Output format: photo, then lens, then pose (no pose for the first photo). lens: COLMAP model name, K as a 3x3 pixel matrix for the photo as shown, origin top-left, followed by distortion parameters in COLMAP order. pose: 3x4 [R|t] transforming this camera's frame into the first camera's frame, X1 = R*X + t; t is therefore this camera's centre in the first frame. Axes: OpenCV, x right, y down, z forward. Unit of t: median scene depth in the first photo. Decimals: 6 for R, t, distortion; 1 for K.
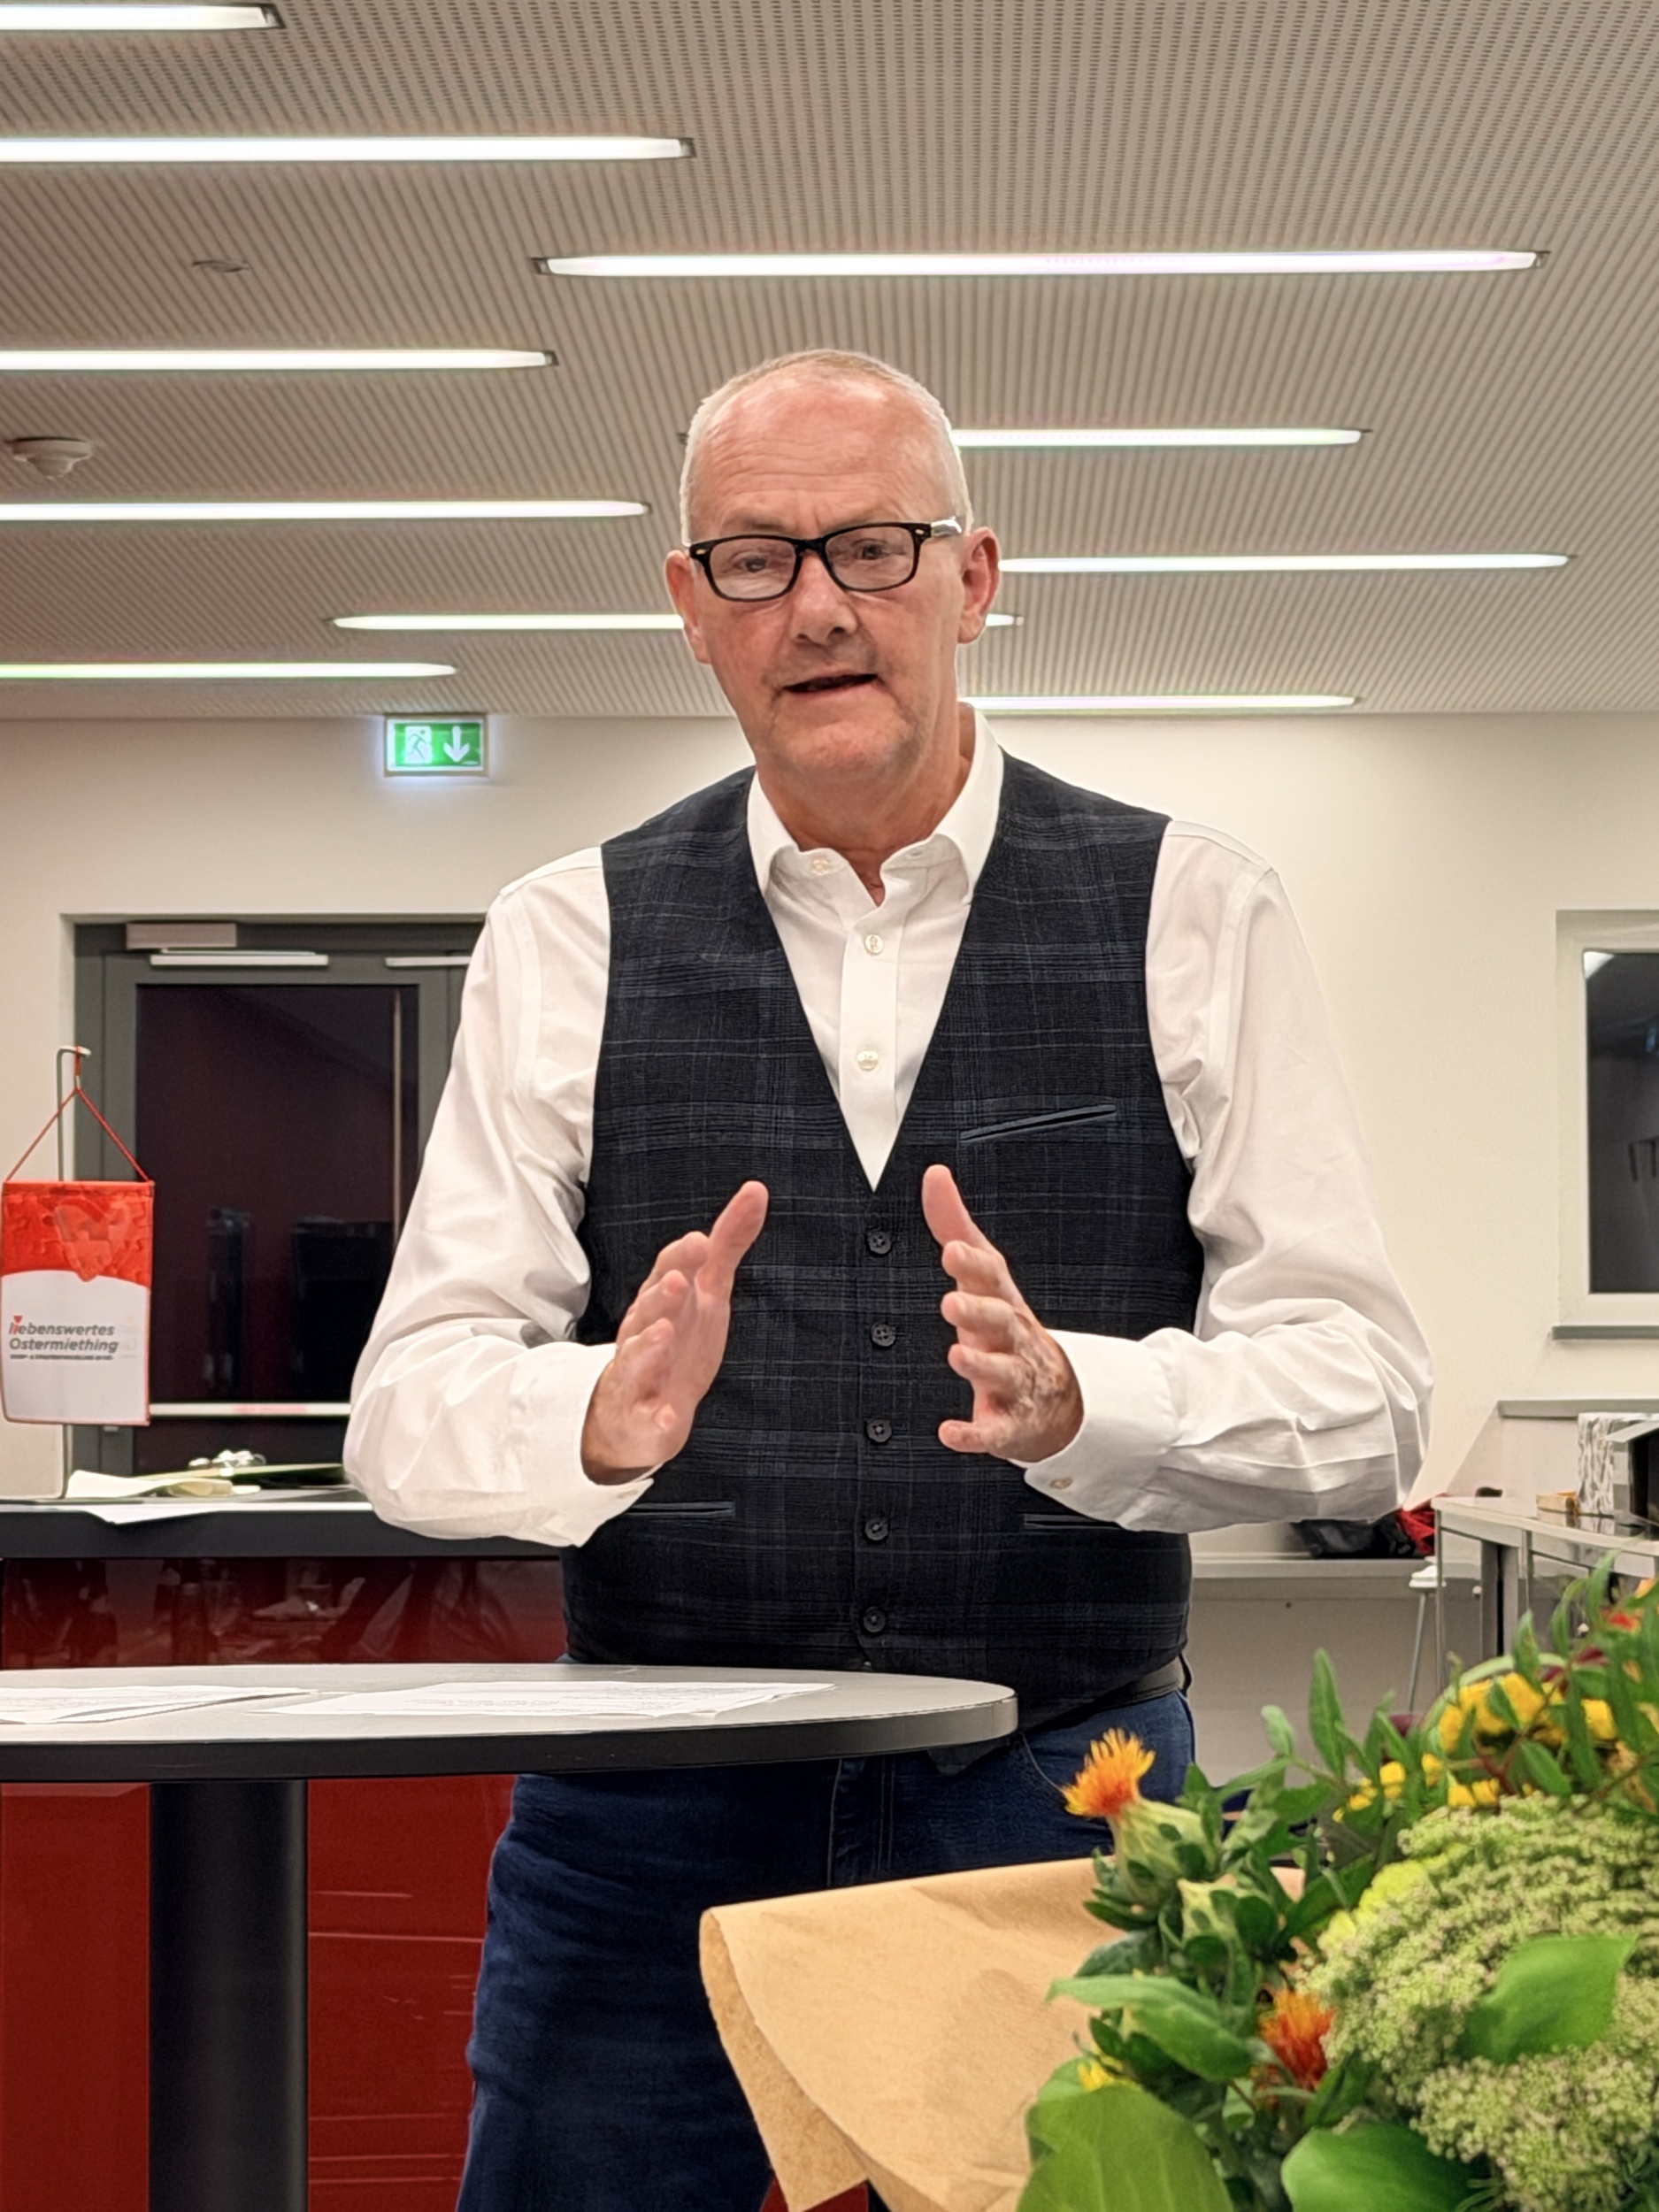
lens RADIAL K [[5797.3, 0, 829.5], [0, 5797.3, 1106.0], [0, 0, 1]] dist [0.014358, -18.229323]
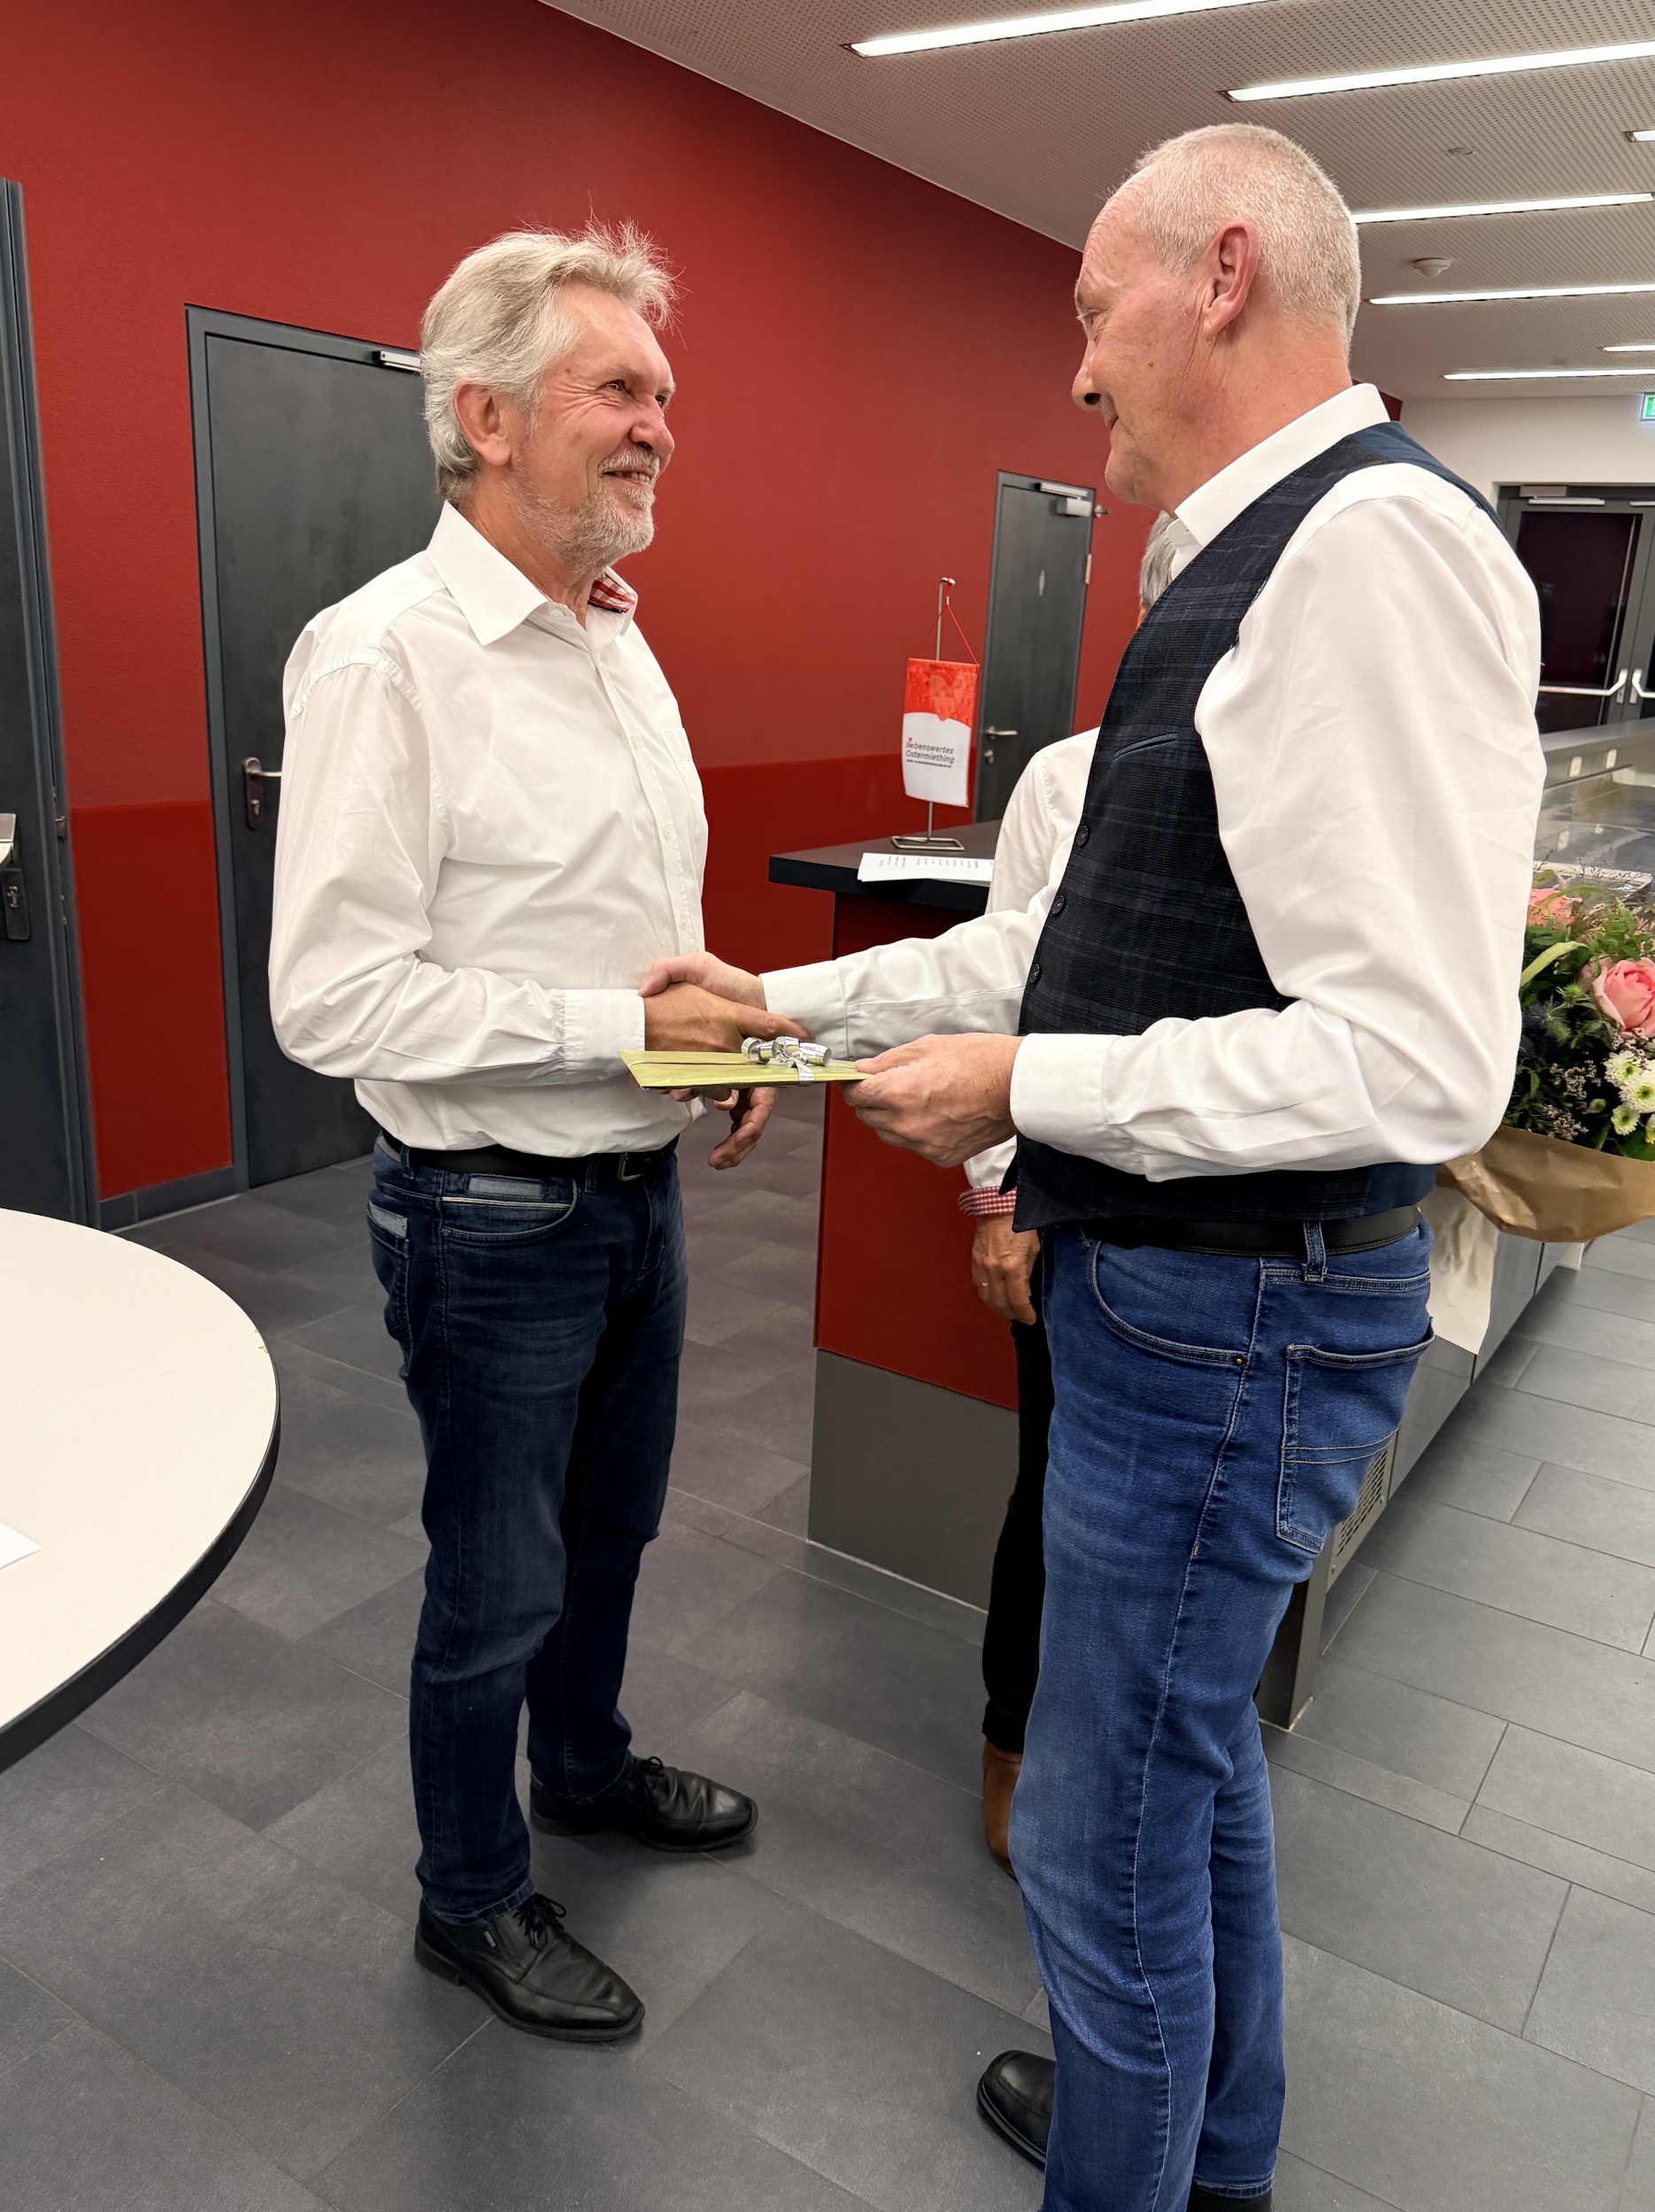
lens RADIAL K [[1684.4, 0, 826.4], [0, 1684.4, 1126.4], [0, 0, 1]] dist [0.051181, -0.083161]
pose [[0.847842, 0.192667, -0.494008, 0.119718], [-0.020929, 0.943086, 0.331891, -0.023268], [0.529836, -0.271051, 0.803620, 0.532832]]
